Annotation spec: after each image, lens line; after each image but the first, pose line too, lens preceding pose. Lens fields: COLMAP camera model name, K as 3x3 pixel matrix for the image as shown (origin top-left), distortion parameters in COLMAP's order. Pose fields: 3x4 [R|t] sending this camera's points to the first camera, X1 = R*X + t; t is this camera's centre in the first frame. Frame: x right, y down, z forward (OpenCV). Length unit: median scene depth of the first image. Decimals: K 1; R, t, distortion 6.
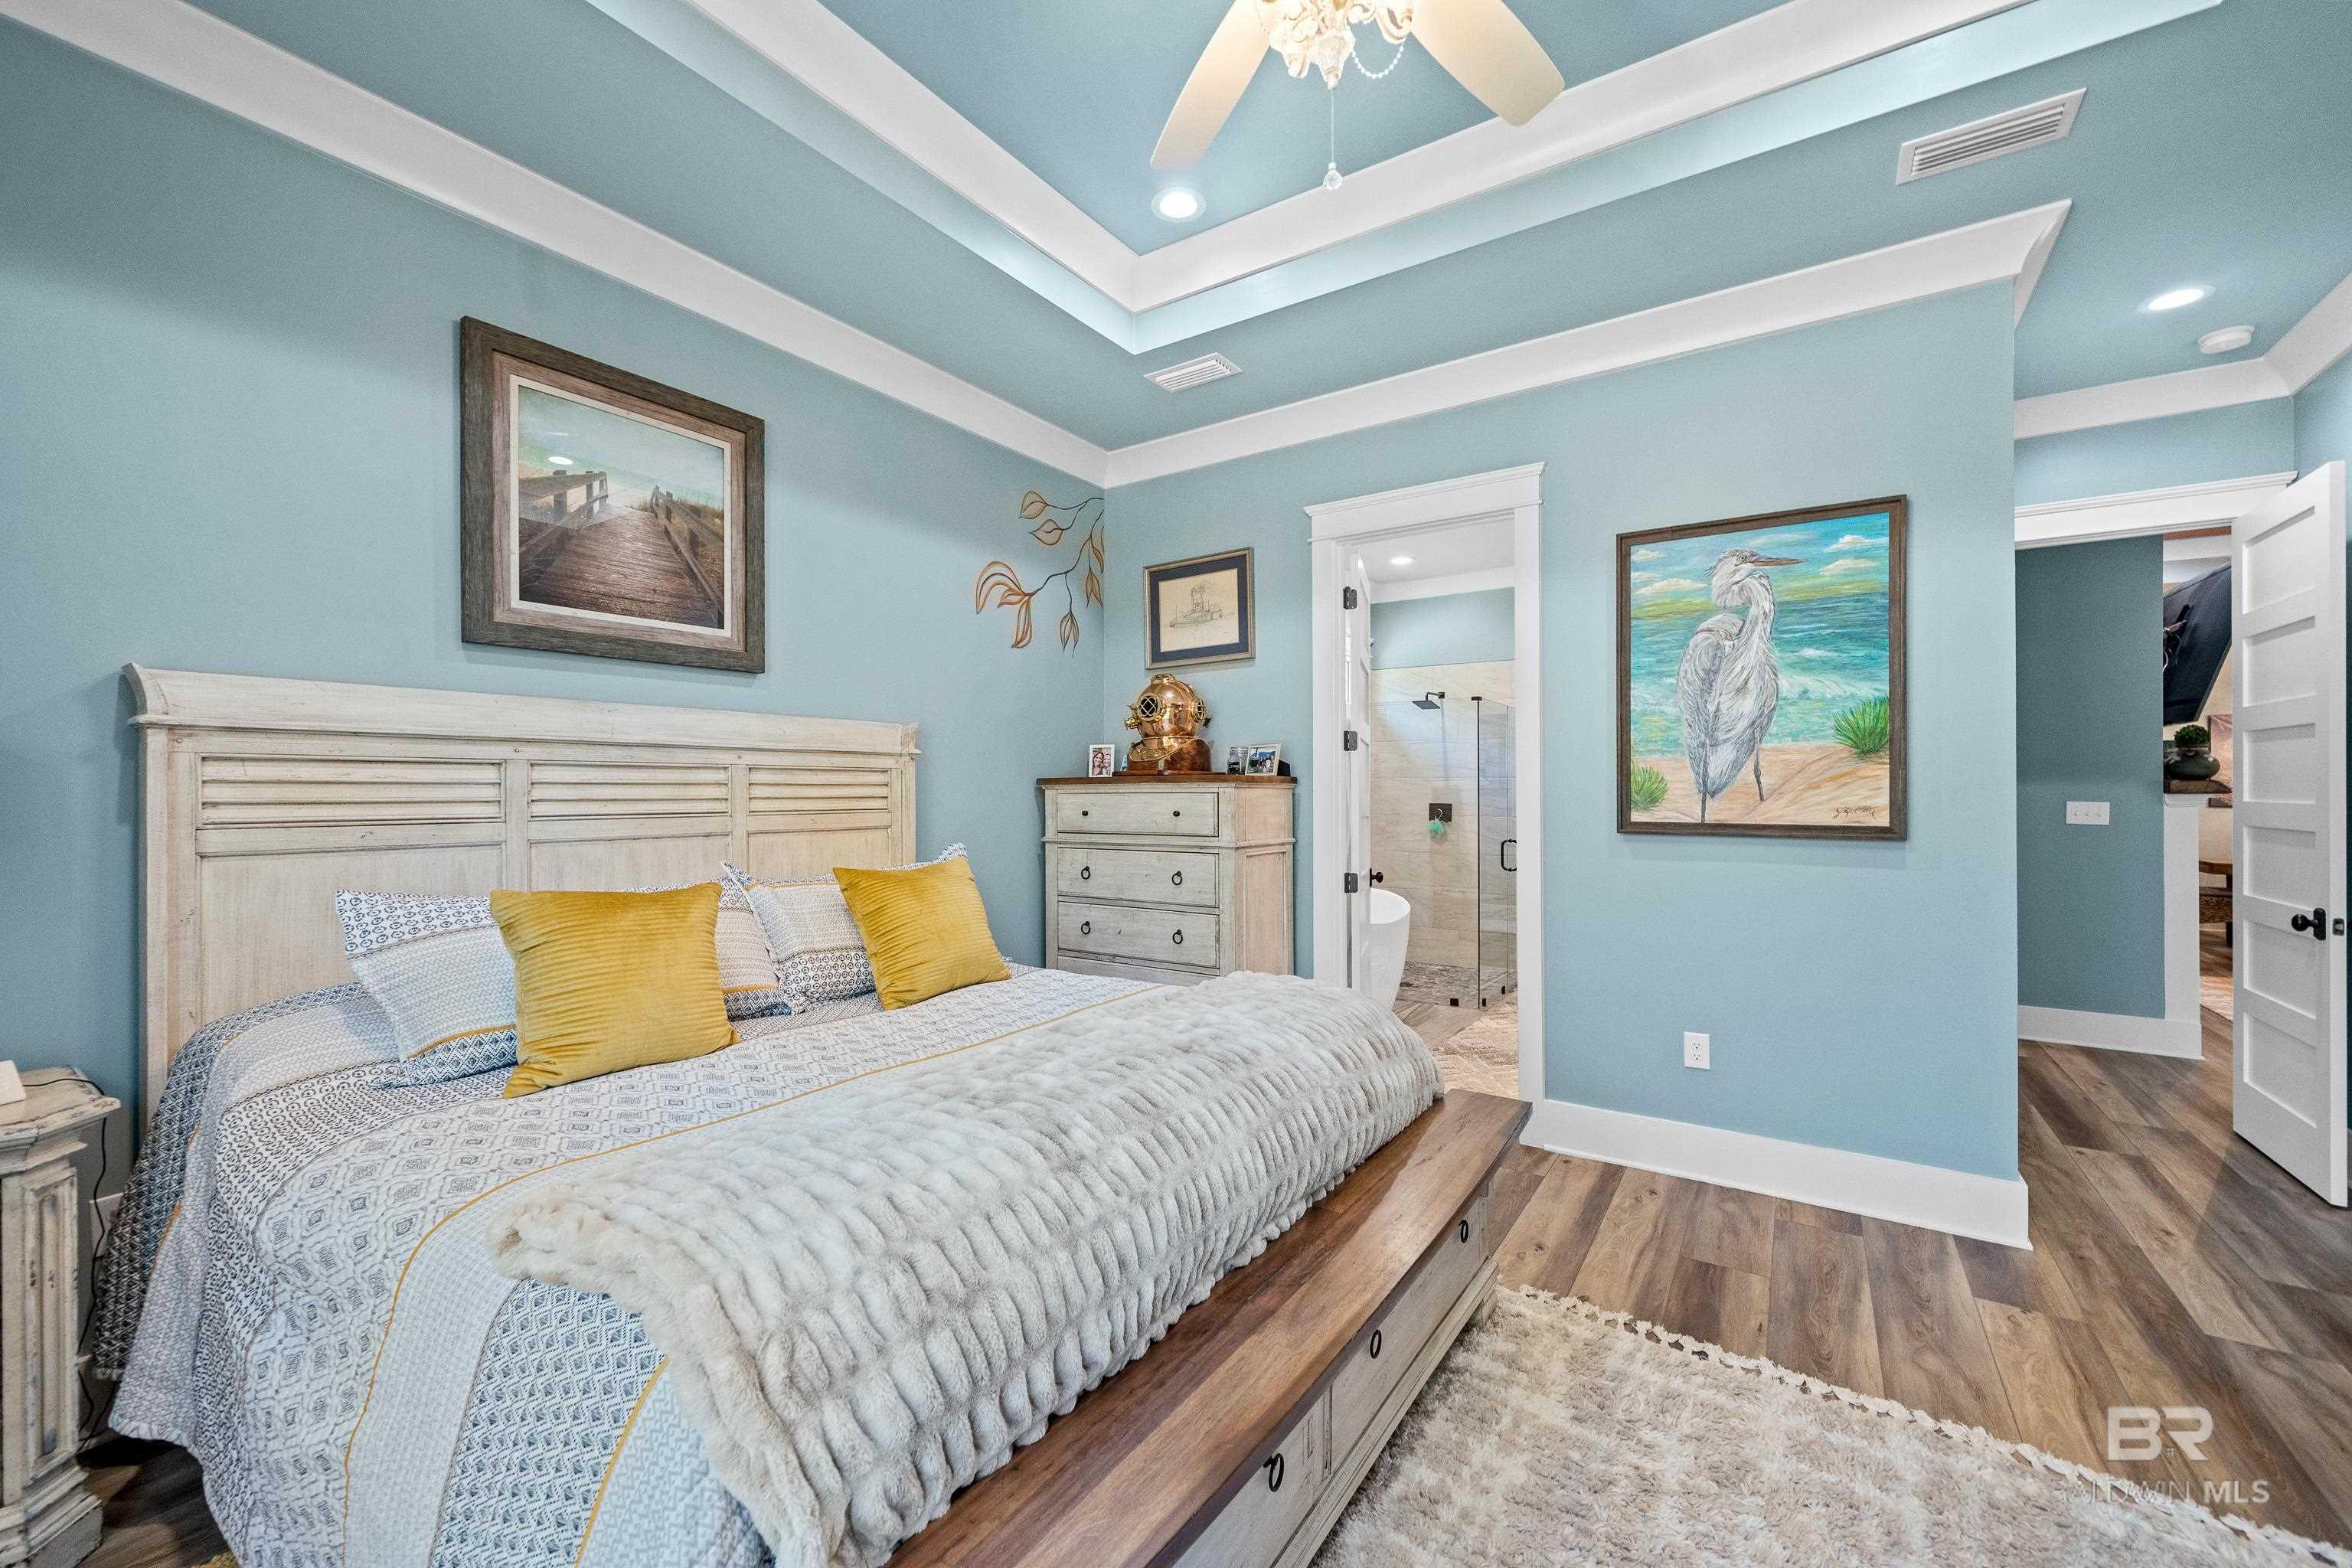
lens RADIAL K [[933.4, 0, 1174.7], [0, 933.4, 789.5], [0, 0, 1]] dist [-0.003654, -0.000005]
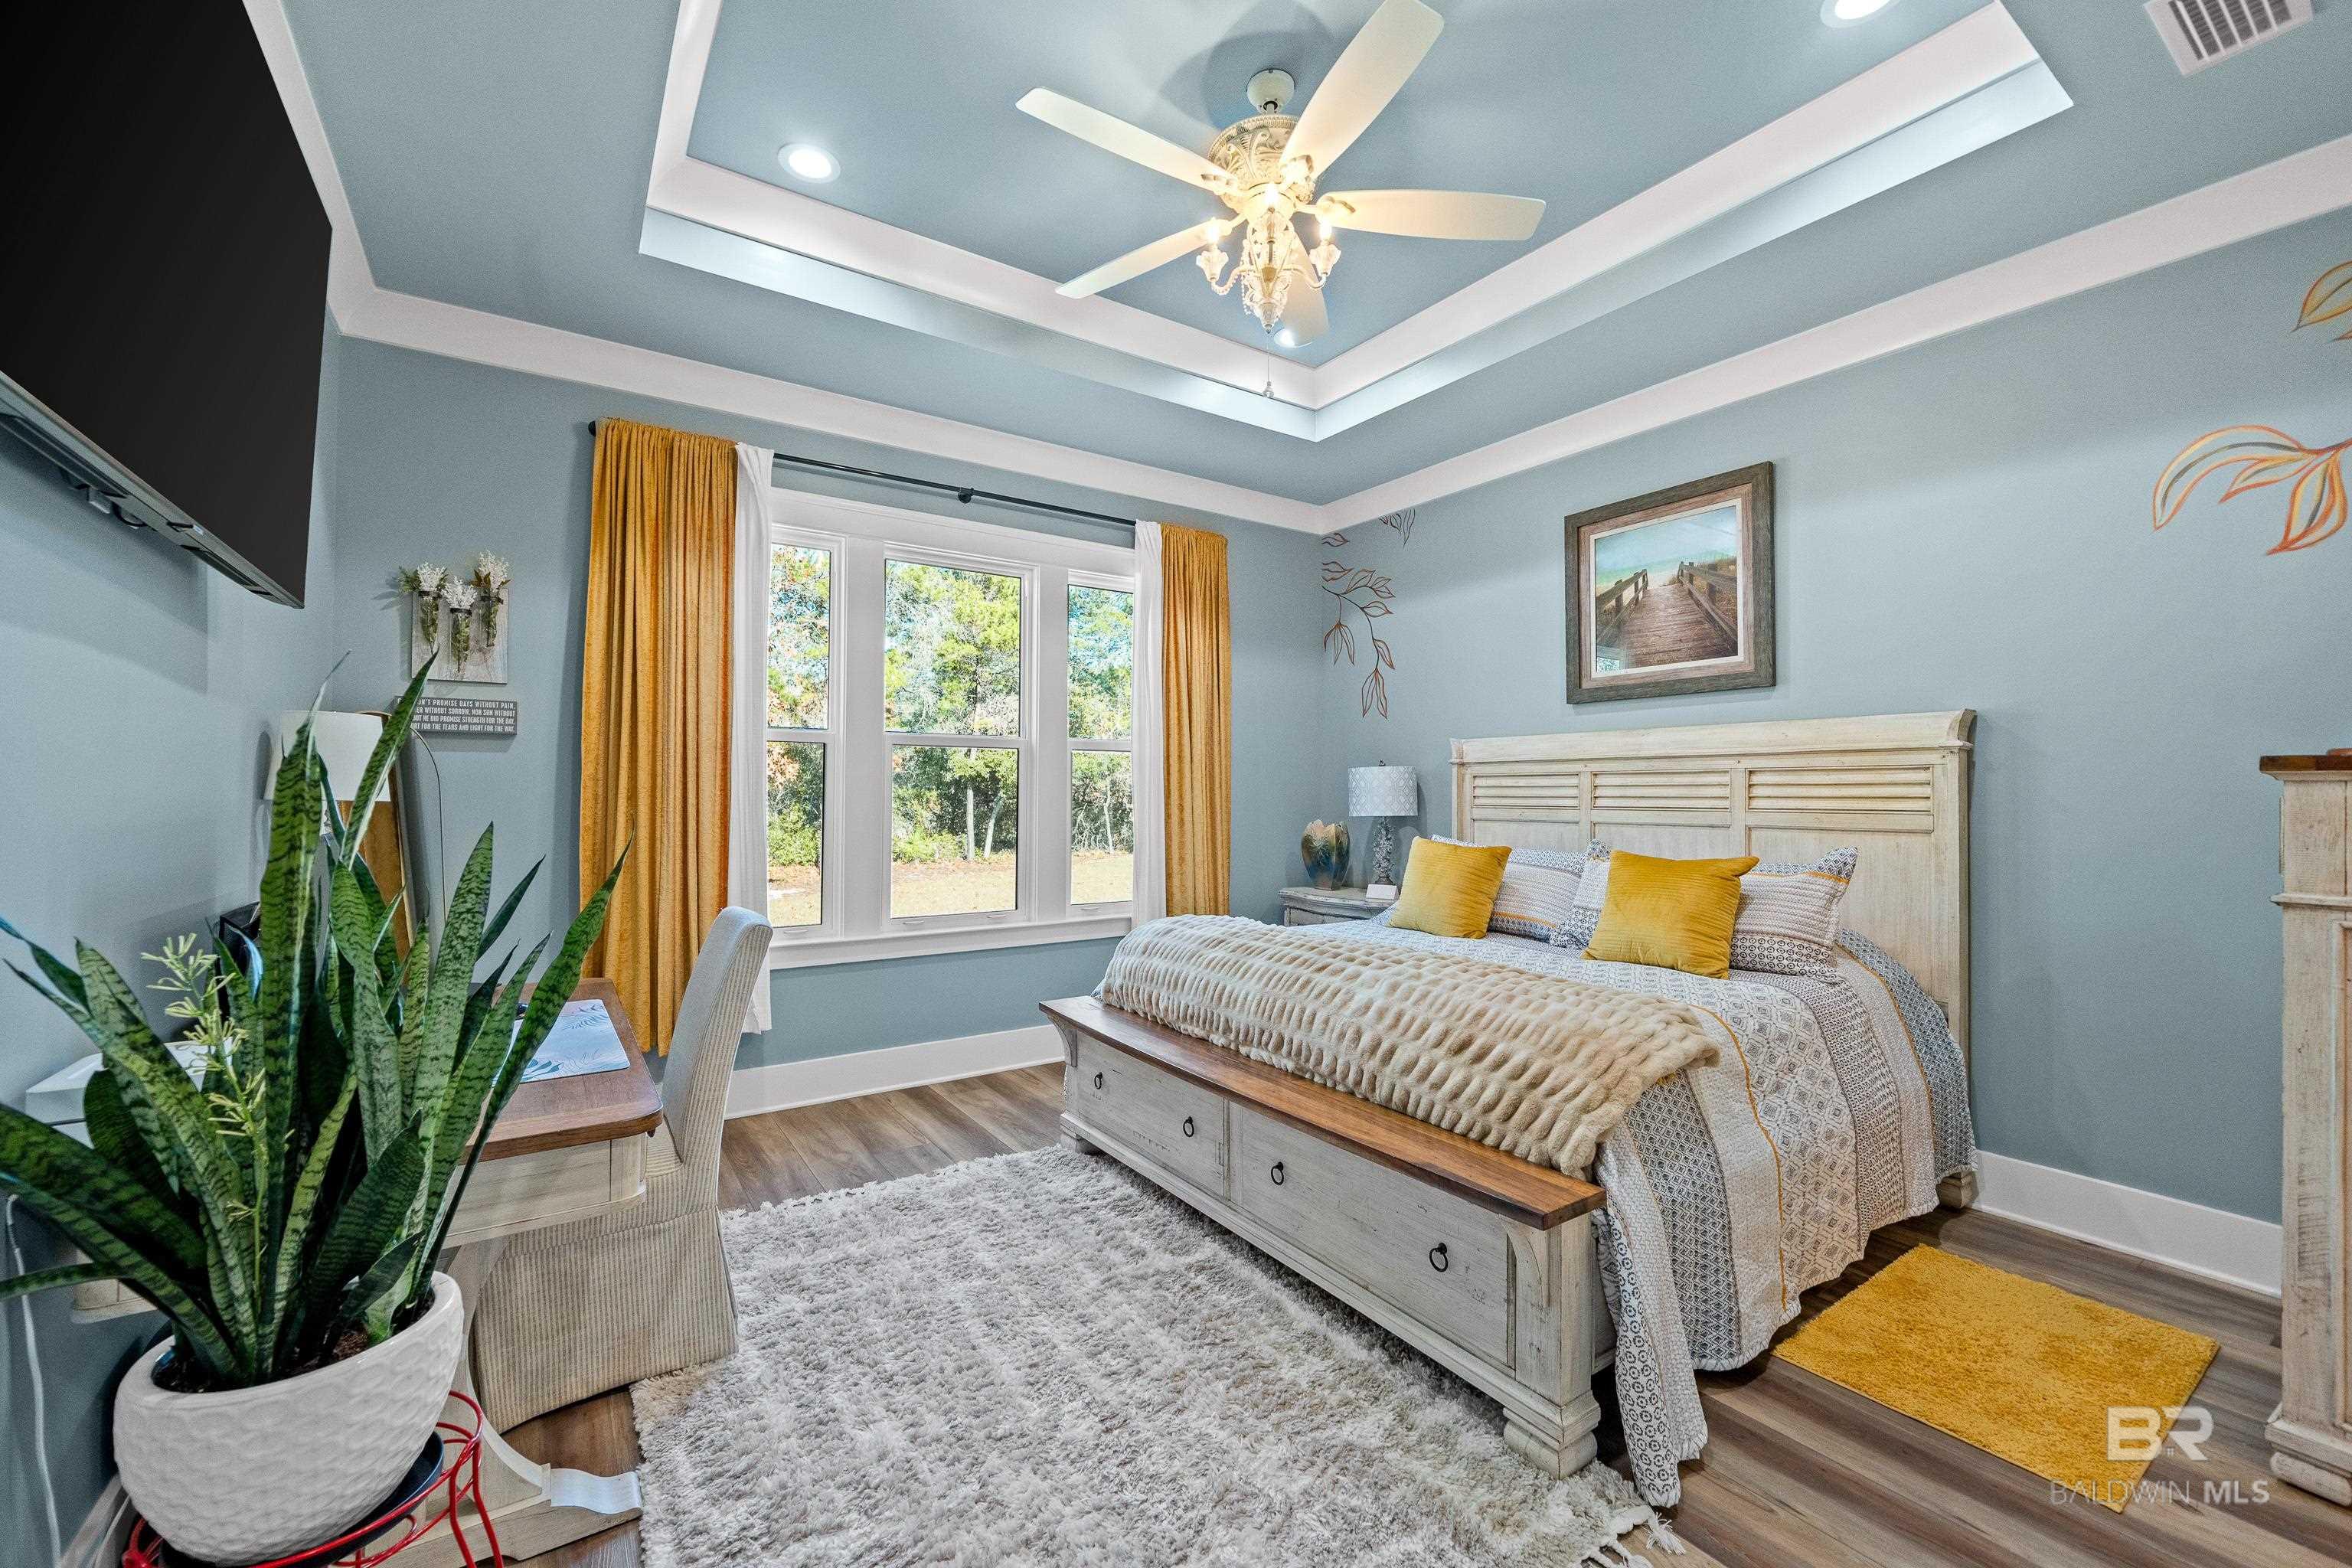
lens RADIAL K [[933.4, 0, 1171.2], [0, 933.4, 779.0], [0, 0, 1]] dist [-0.003654, -0.000005]
pose [[-0.367110, -0.013958, -0.930073, 0.924368], [-0.000603, 0.999891, -0.014768, 0.004720], [0.930177, -0.004861, -0.367078, 0.790479]]
